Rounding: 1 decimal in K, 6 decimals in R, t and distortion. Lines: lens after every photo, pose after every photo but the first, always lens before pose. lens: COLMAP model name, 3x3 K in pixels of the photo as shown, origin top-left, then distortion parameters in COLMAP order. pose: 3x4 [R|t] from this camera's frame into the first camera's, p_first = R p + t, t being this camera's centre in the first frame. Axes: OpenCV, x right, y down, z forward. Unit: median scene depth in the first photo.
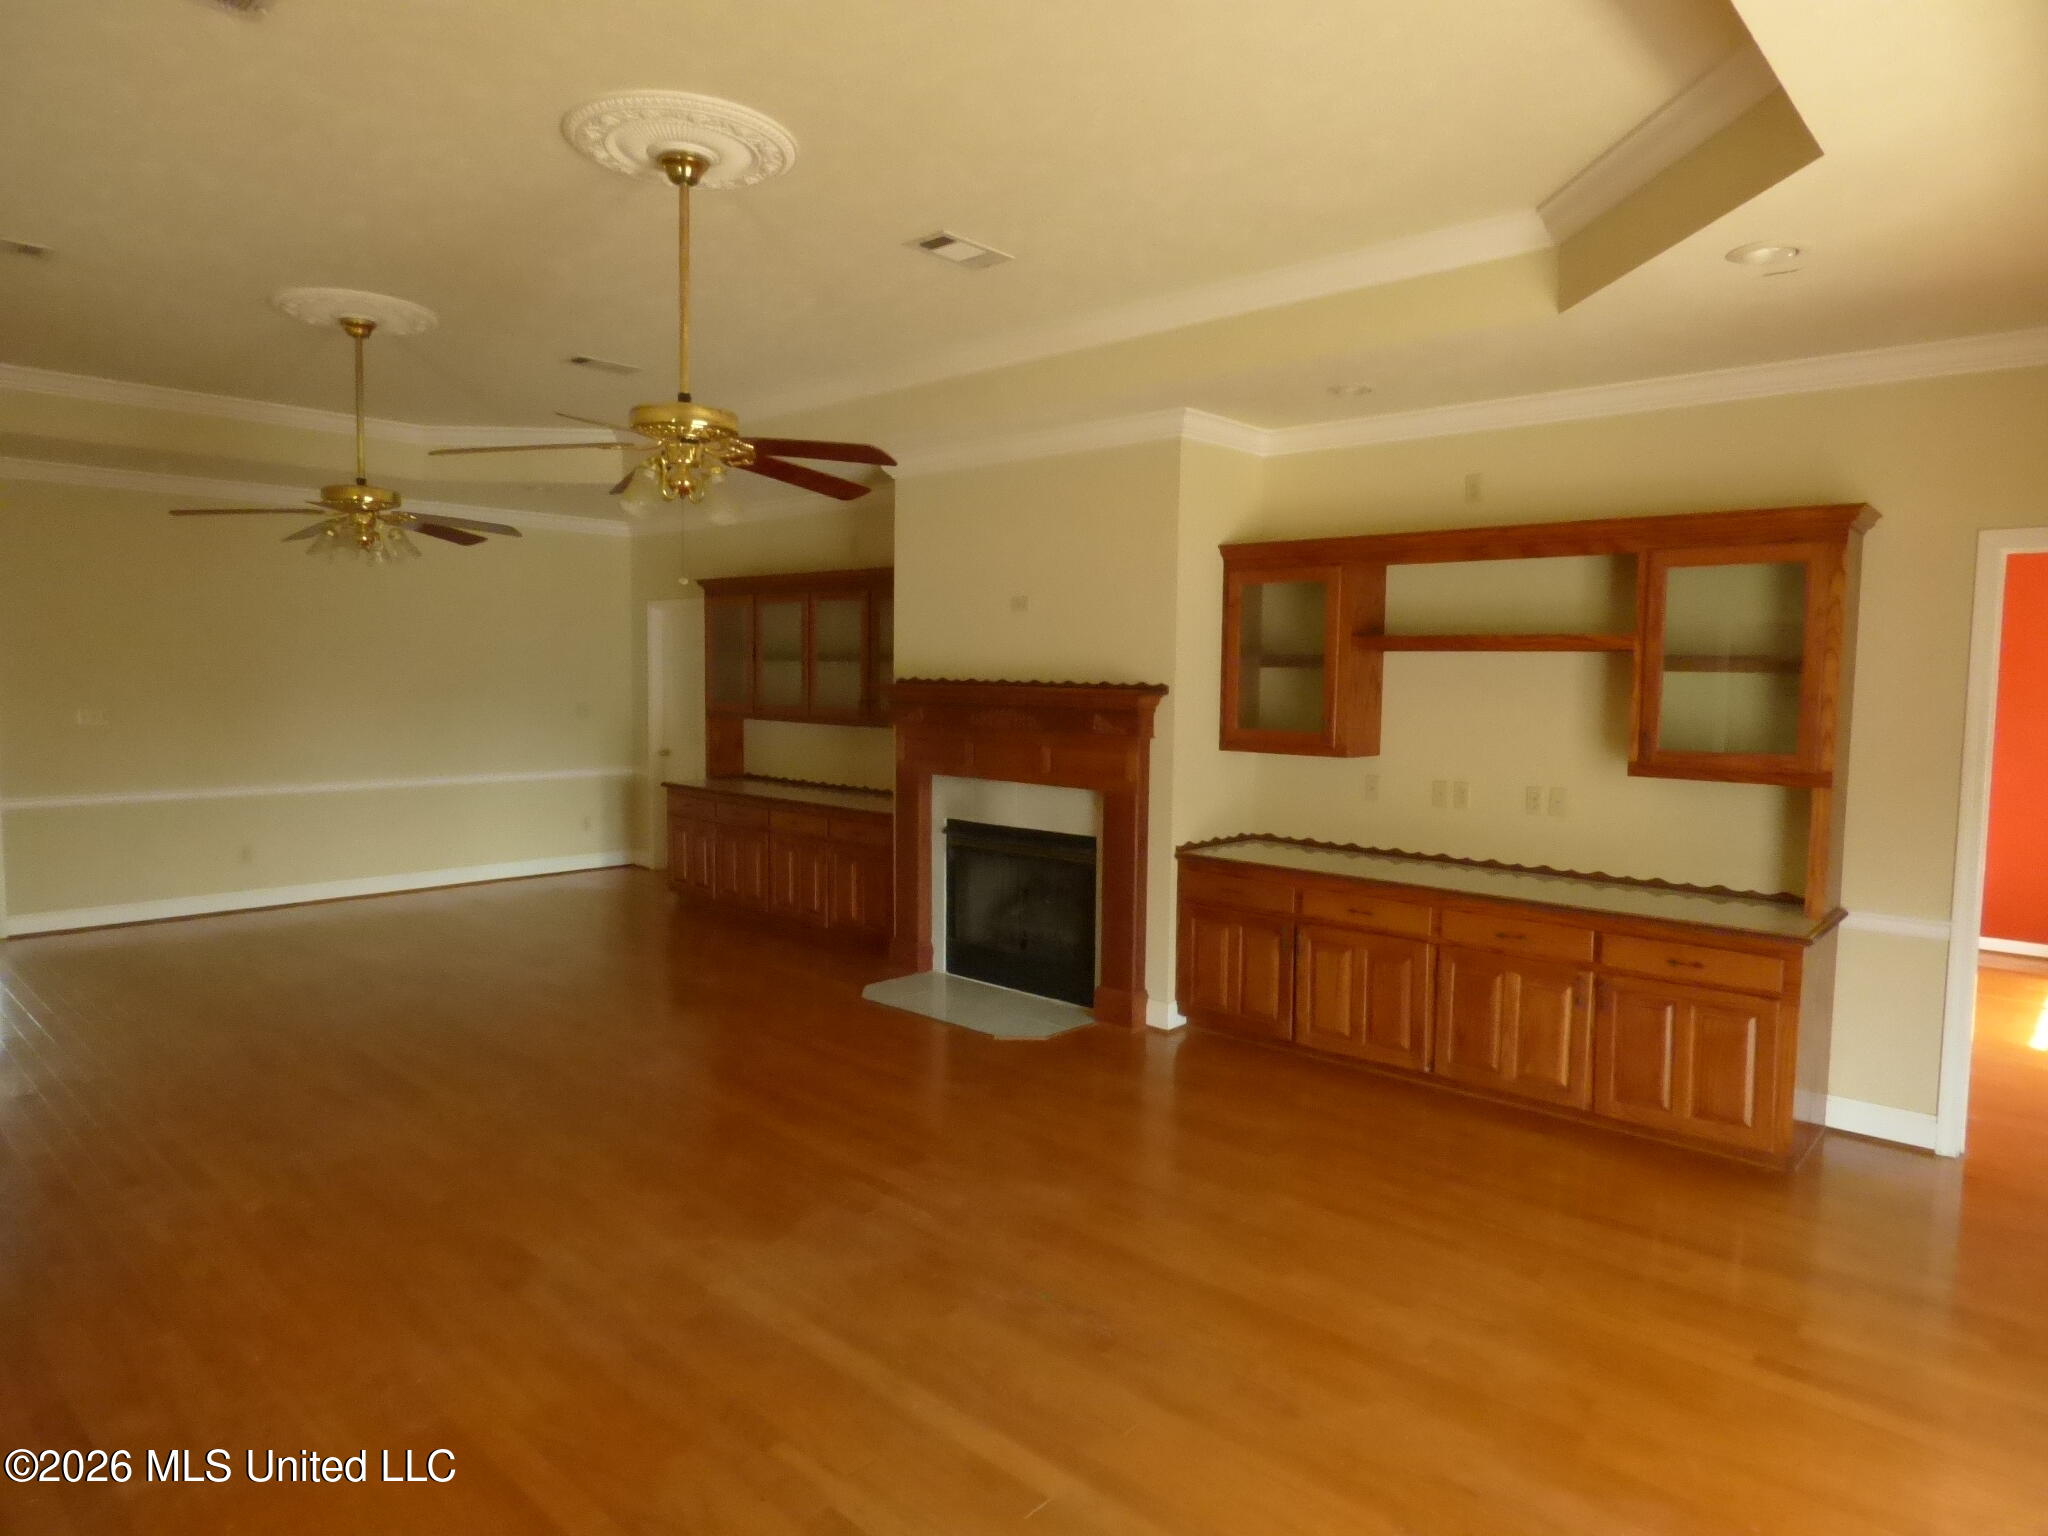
lens RADIAL K [[1229.5, 0, 1046.3], [0, 1229.5, 766.2], [0, 0, 1]] dist [-0.024098, -0.000276]
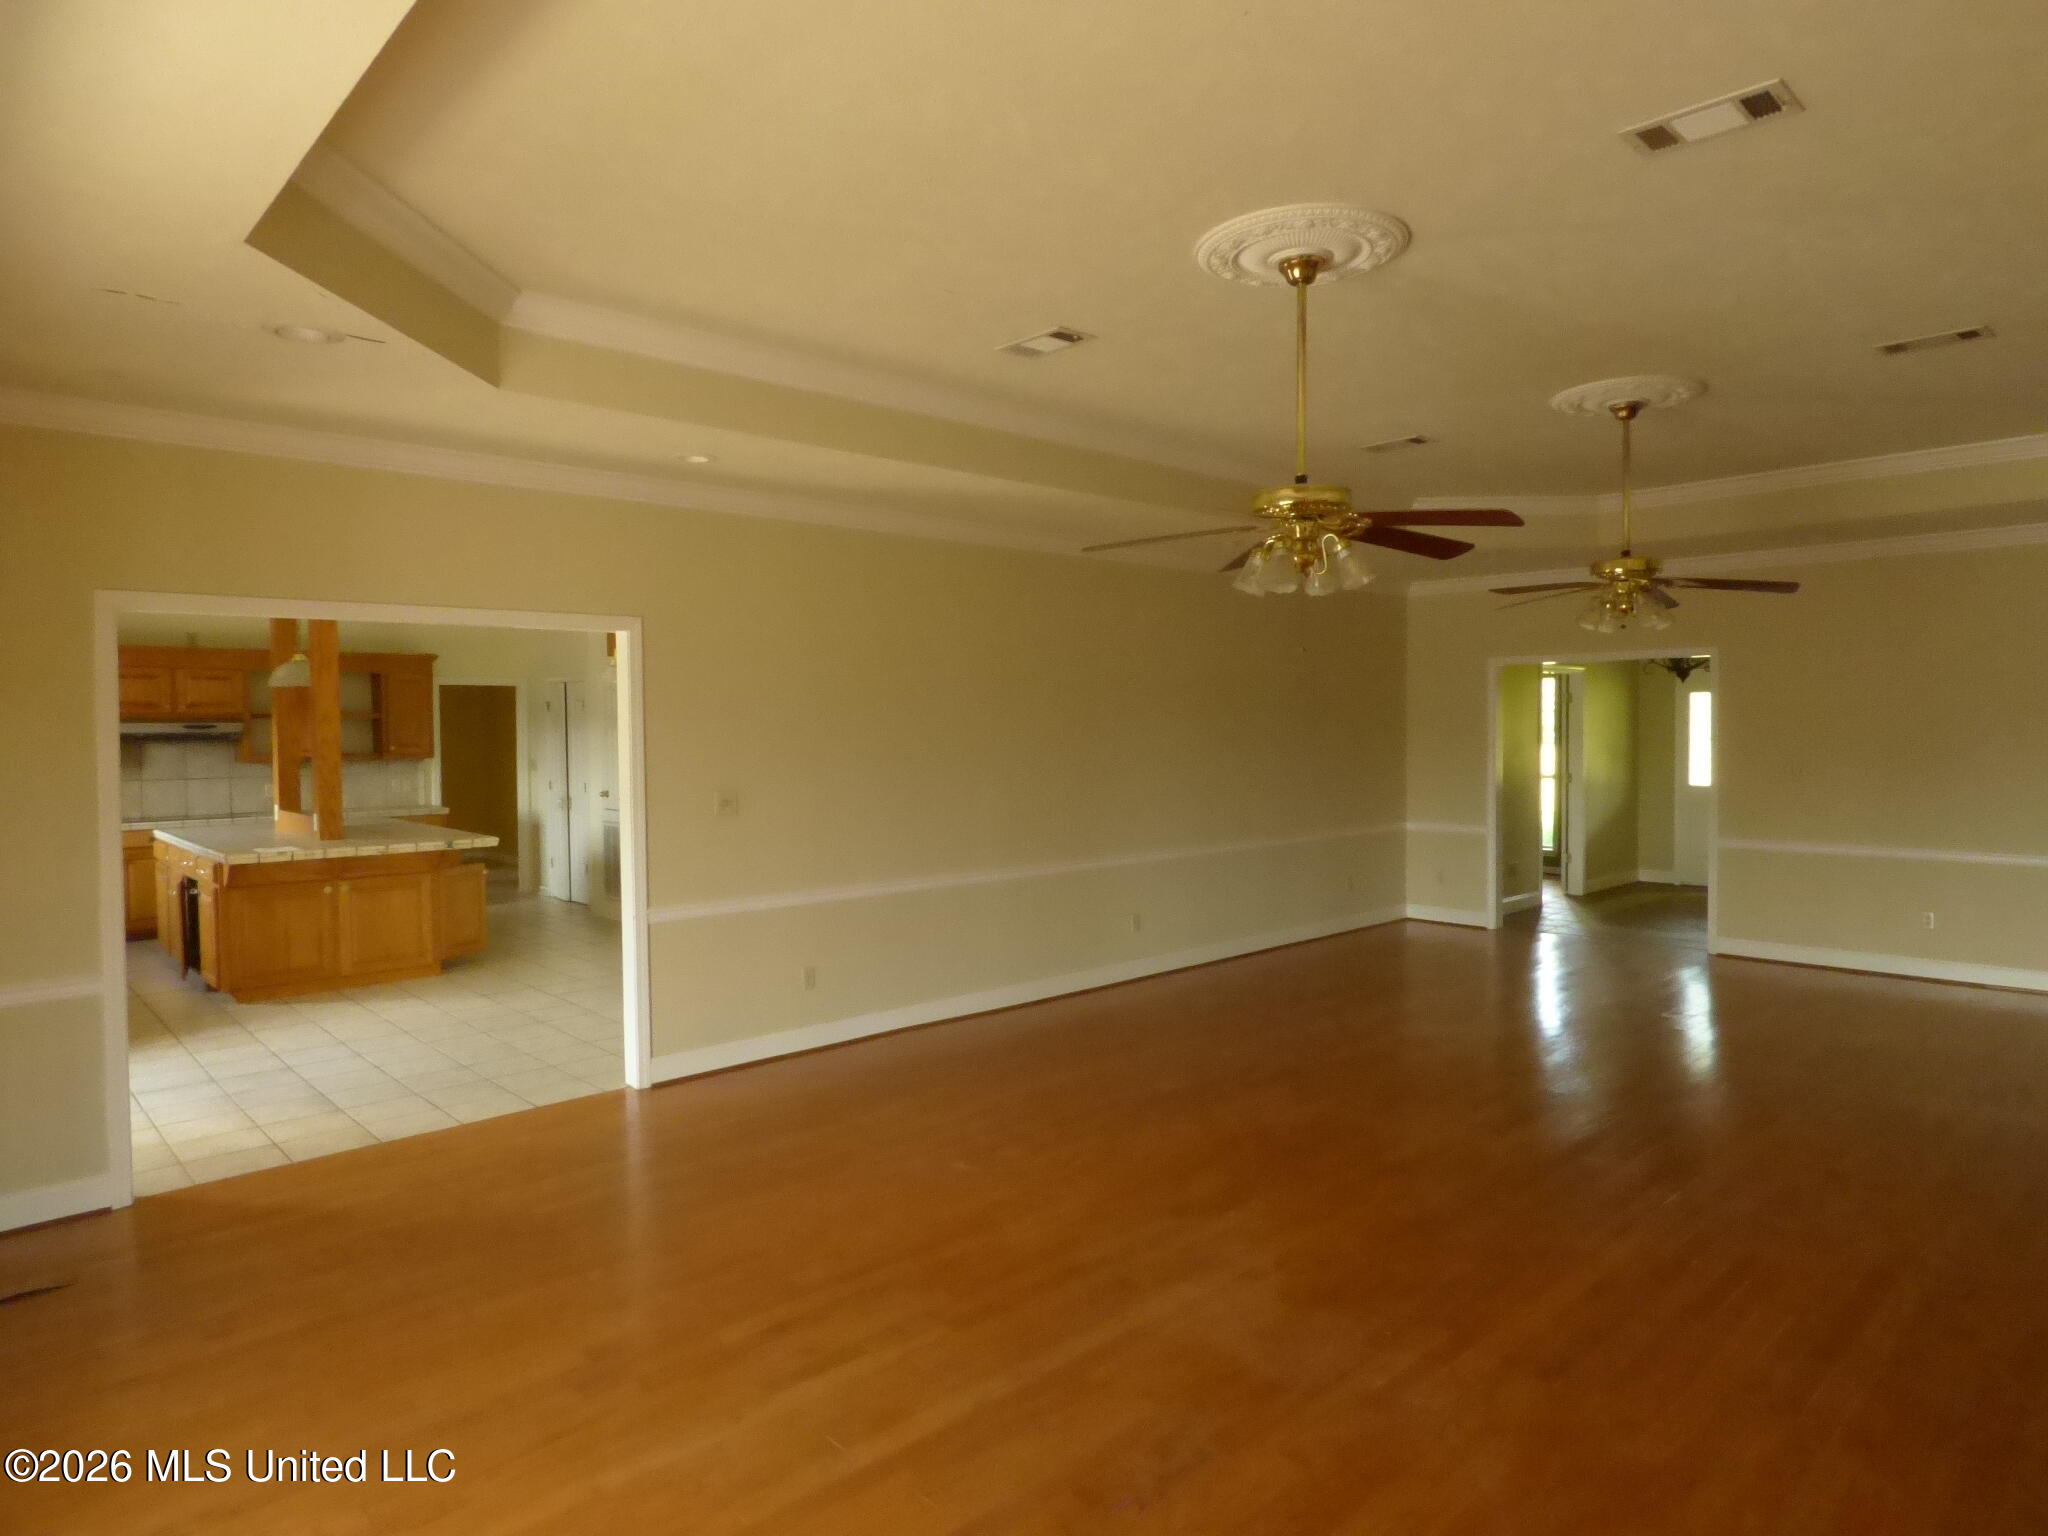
lens RADIAL K [[1229.5, 0, 1046.3], [0, 1229.5, 766.2], [0, 0, 1]] dist [-0.024098, -0.000276]
pose [[-0.066079, 0.023061, -0.997548, 0.755429], [-0.070986, 0.997091, 0.027752, -0.060075], [0.995286, 0.072646, -0.064250, 0.818394]]
